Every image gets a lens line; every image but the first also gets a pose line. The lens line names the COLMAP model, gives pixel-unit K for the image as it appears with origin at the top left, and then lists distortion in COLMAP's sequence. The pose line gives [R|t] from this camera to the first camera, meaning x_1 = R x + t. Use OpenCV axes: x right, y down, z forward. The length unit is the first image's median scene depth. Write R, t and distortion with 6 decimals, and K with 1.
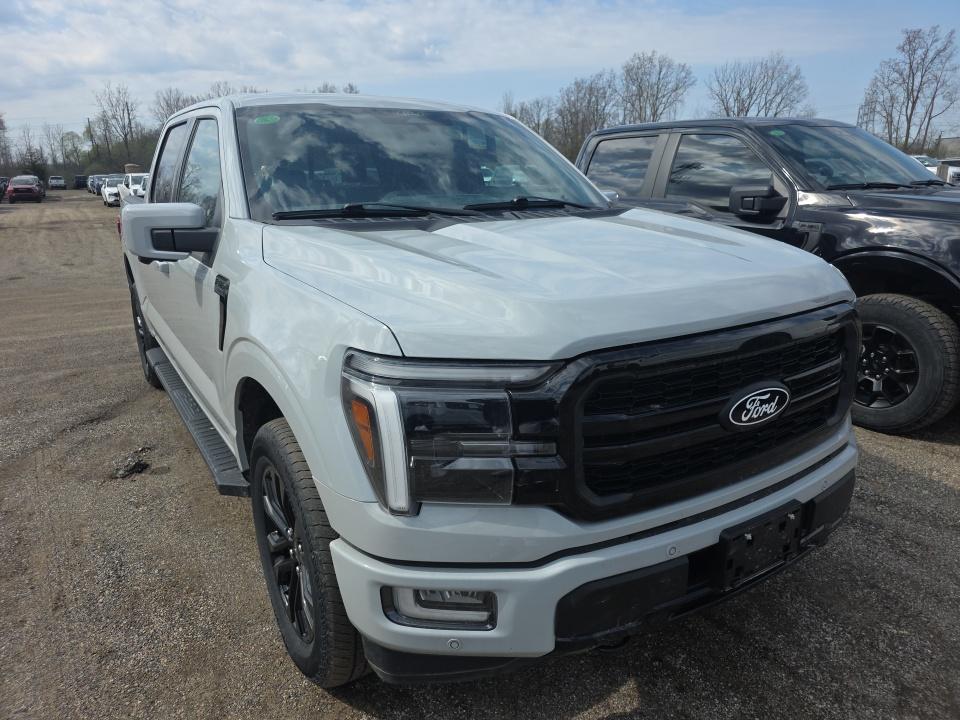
lens RADIAL K [[634.8, 0, 501.7], [0, 634.8, 362.5], [0, 0, 1]] dist [0.045474, -0.039903]
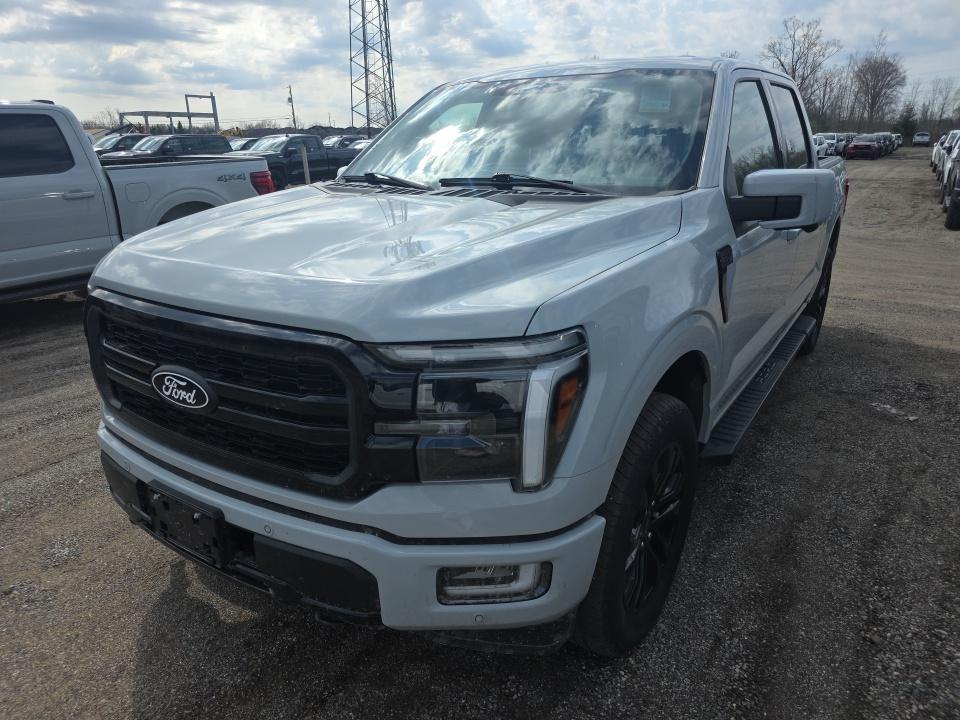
lens RADIAL K [[635.0, 0, 480.0], [0, 635.0, 360.0], [0, 0, 1]] dist [0.051166, -0.045787]
pose [[0.411316, 0.294795, -0.862505, 1.484089], [-0.252850, 0.946021, 0.202760, -0.309859], [0.875720, 0.134686, 0.463652, 0.940670]]
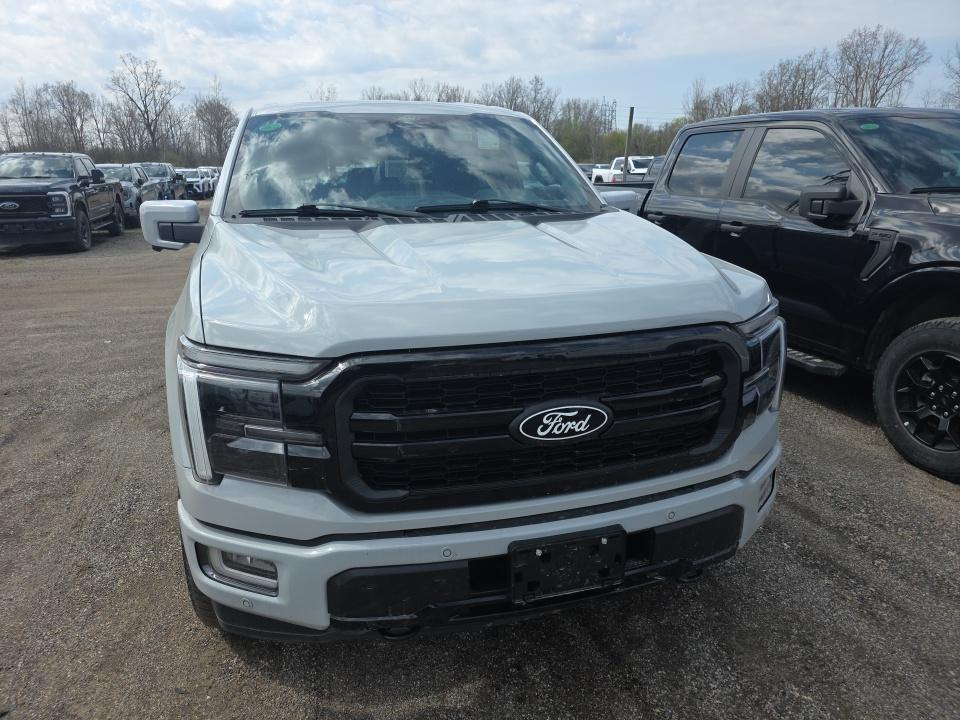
lens RADIAL K [[635.0, 0, 480.0], [0, 635.0, 360.0], [0, 0, 1]] dist [0.051166, -0.045787]
pose [[0.959560, 0.083492, -0.268839, 0.535821], [-0.081686, 0.996497, 0.017919, -0.034761], [0.269393, 0.004766, 0.963018, 0.023799]]
